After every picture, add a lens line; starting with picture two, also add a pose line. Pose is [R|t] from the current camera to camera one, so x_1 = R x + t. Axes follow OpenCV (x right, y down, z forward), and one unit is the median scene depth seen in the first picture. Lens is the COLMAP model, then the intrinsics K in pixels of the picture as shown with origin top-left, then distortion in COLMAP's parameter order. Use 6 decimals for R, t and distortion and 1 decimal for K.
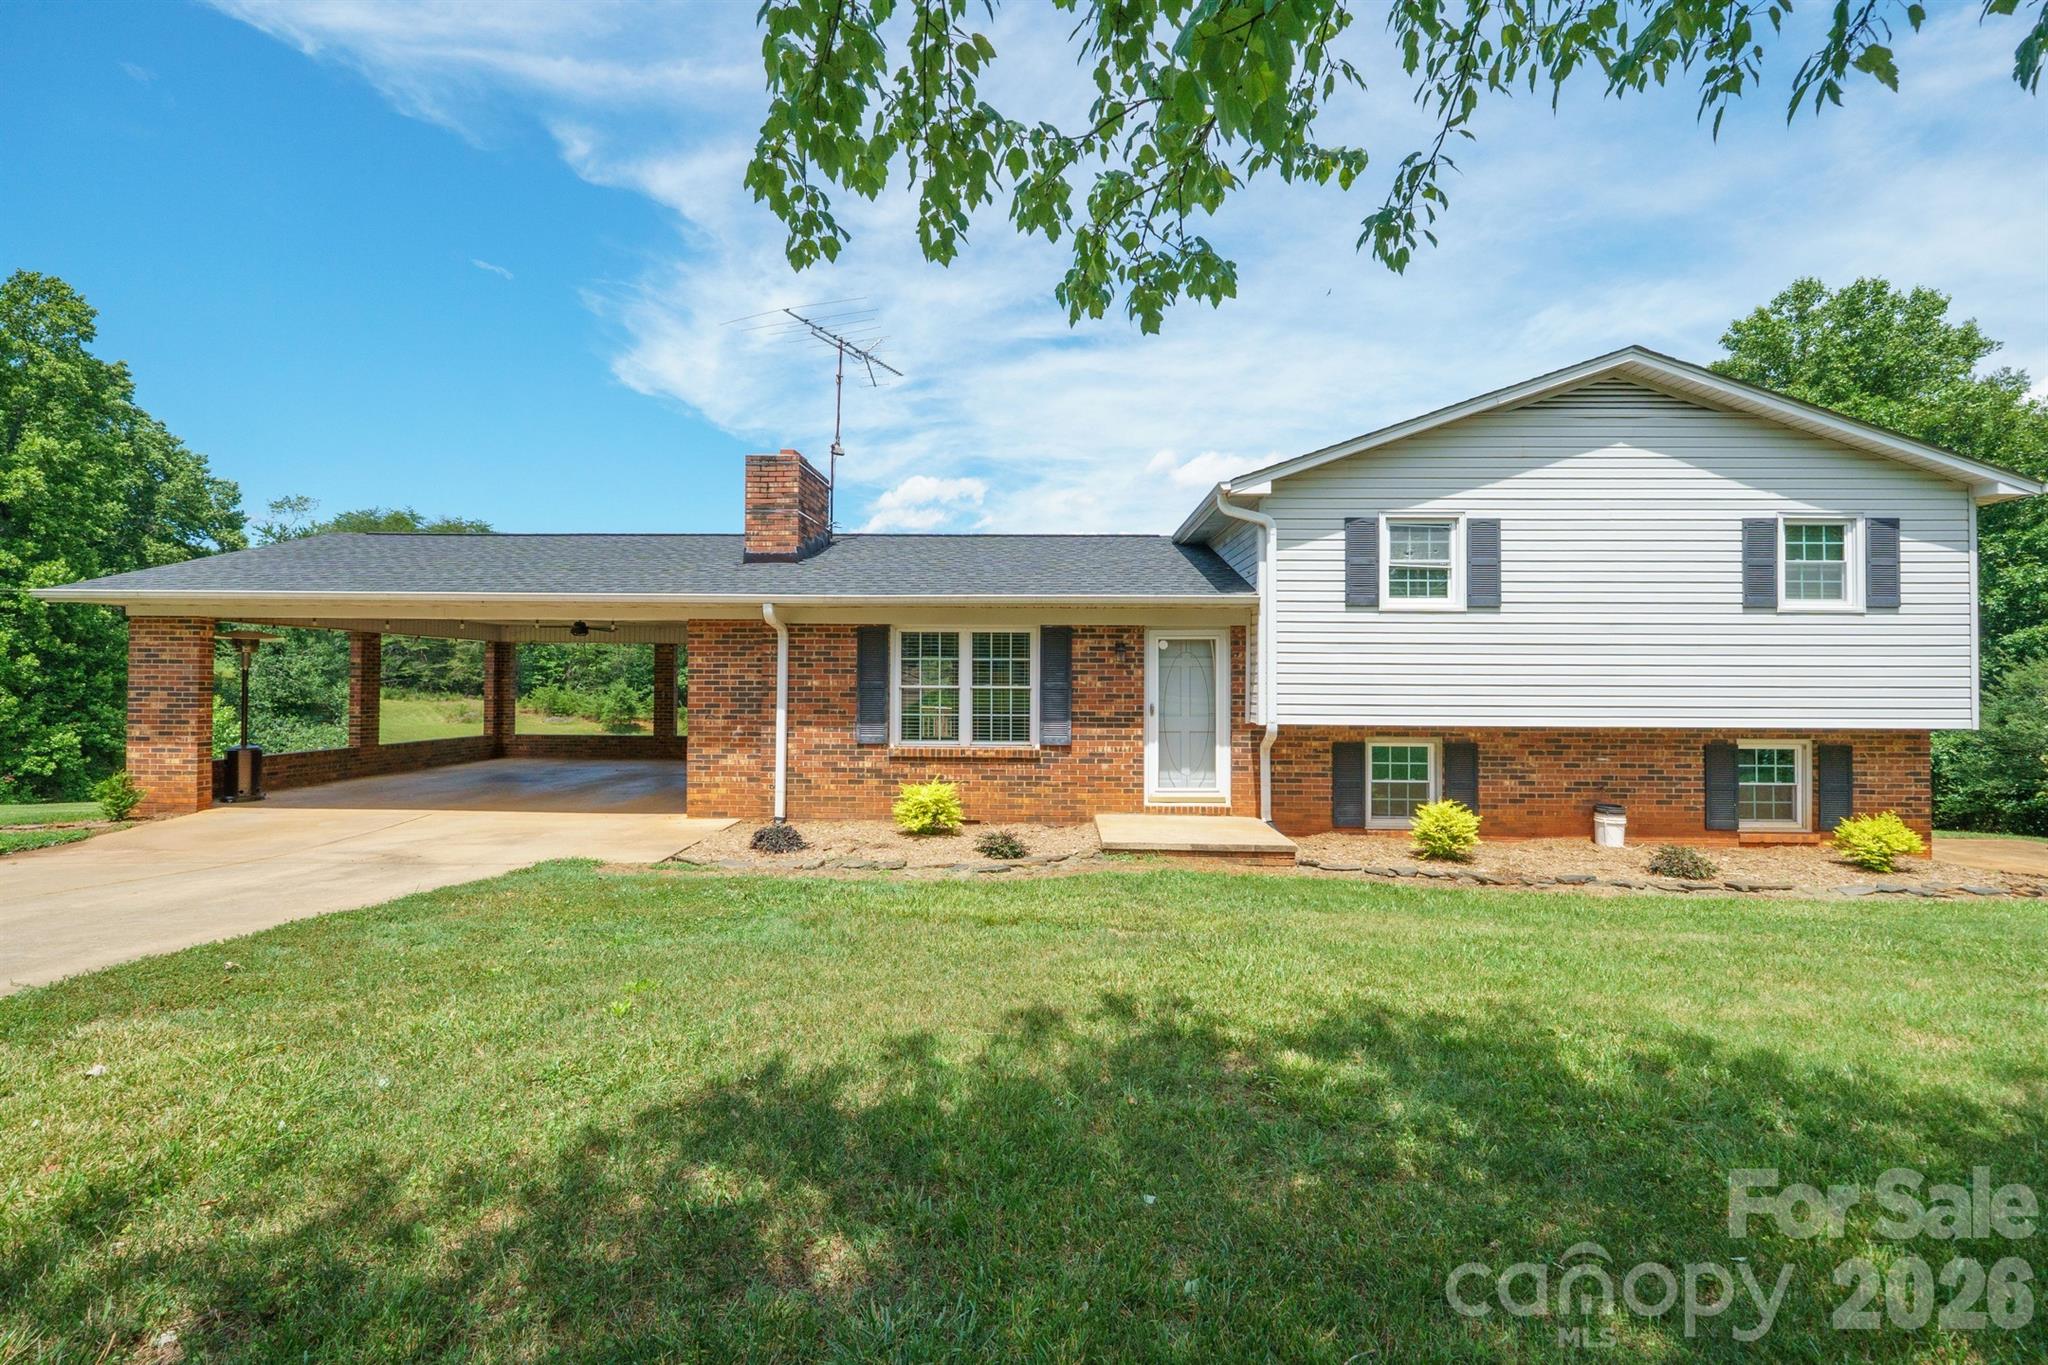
lens RADIAL K [[861.3, 0, 1020.3], [0, 861.3, 671.3], [0, 0, 1]] dist [-0.008813, 0.000513]
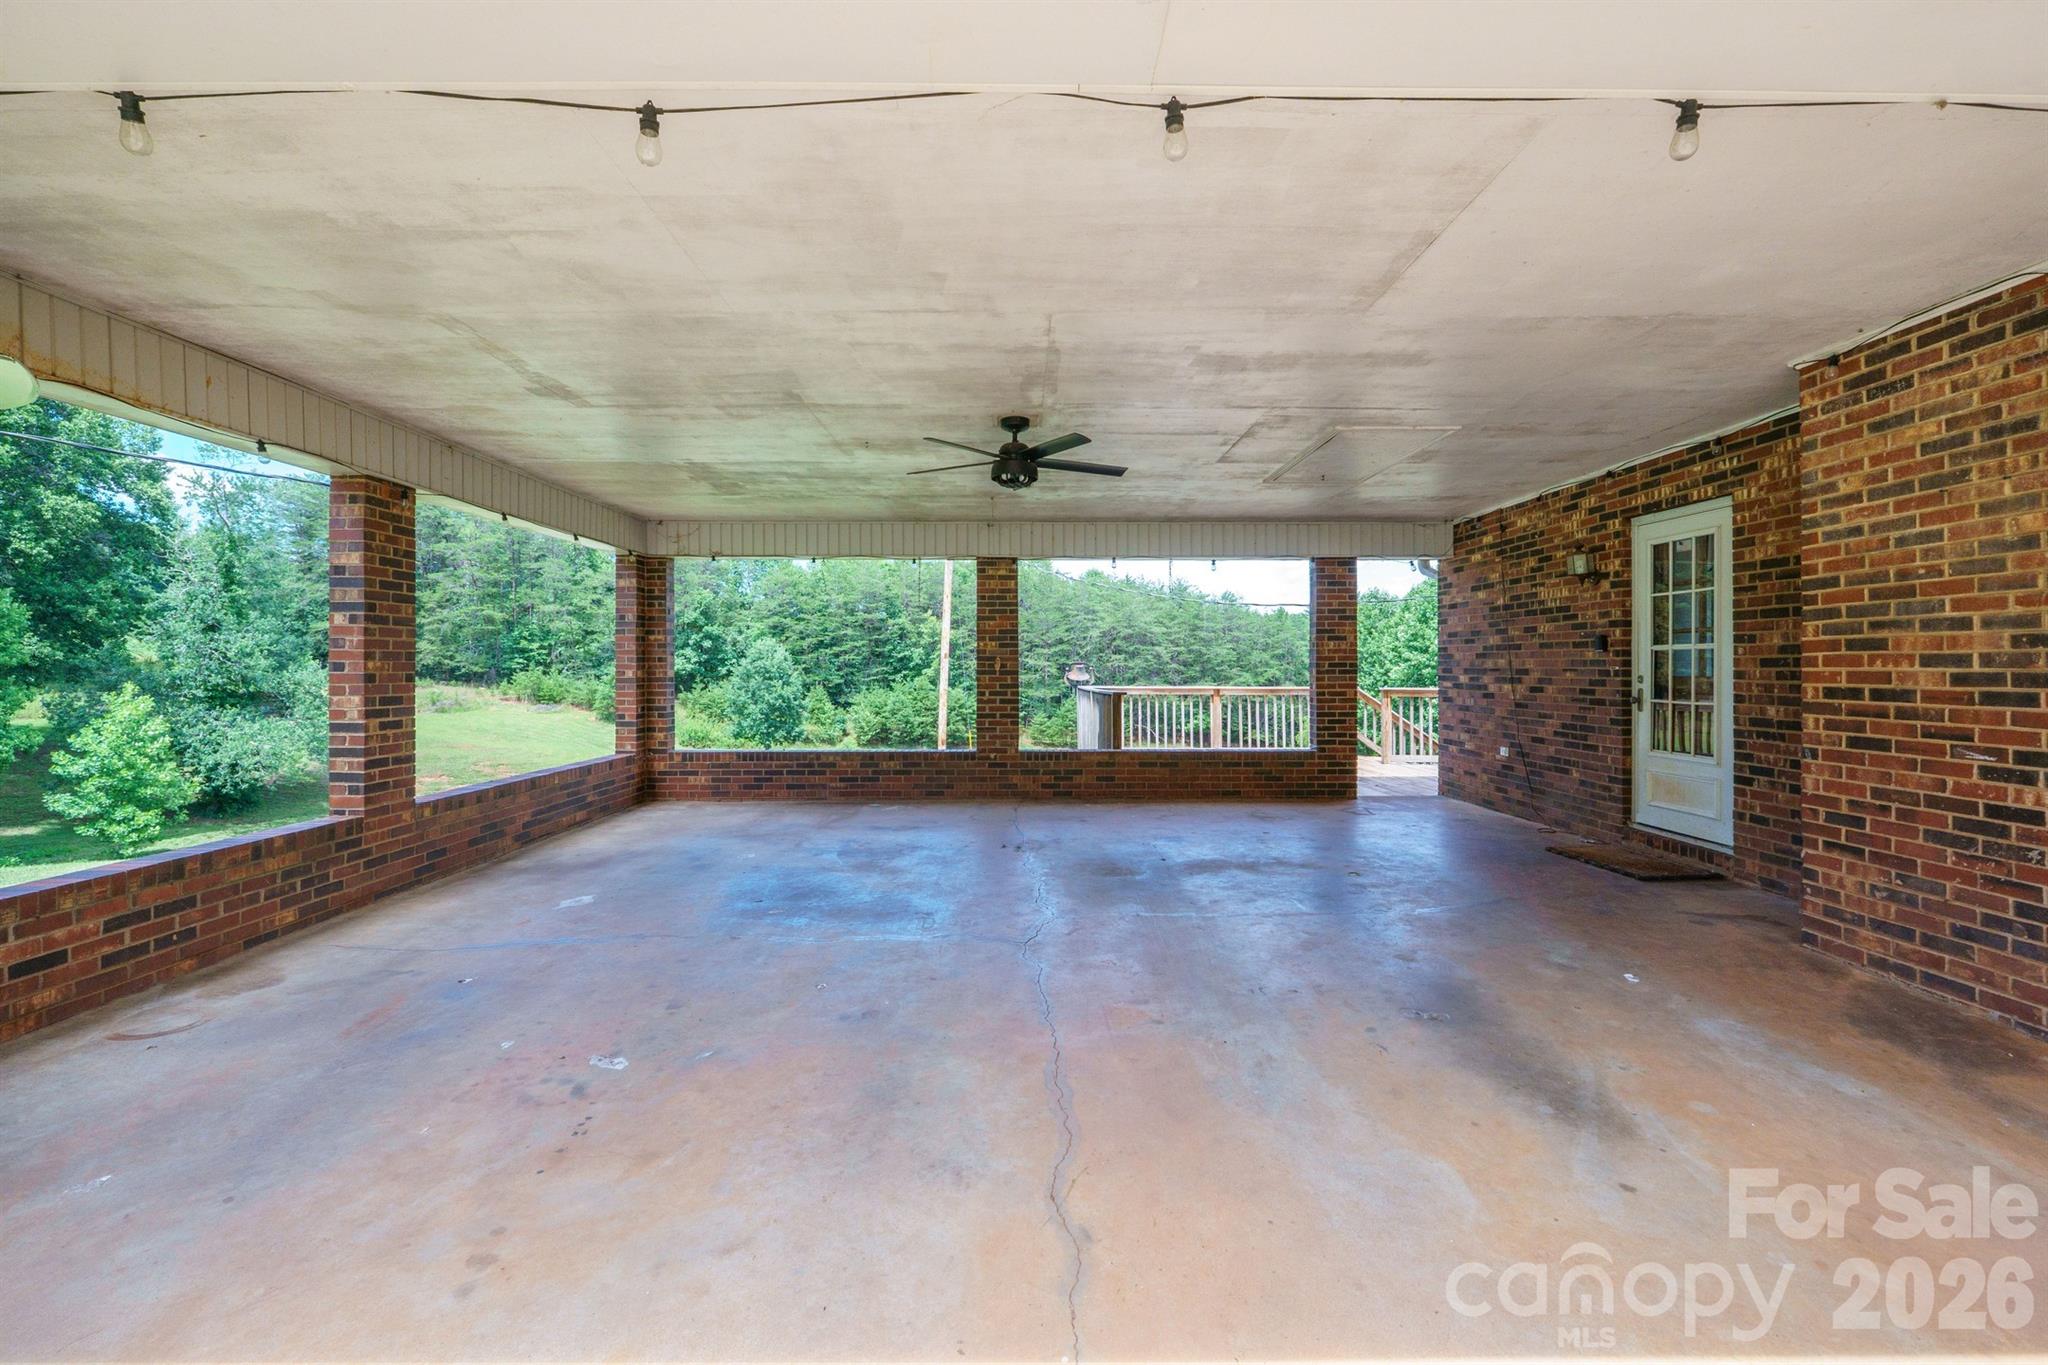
lens RADIAL K [[861.3, 0, 1022.5], [0, 861.3, 665.9], [0, 0, 1]] dist [-0.008813, 0.000513]
pose [[0.999299, -0.008478, 0.036476, -0.710302], [0.007944, 0.999859, 0.014779, 0.036026], [-0.036596, -0.014478, 0.999225, 0.887853]]
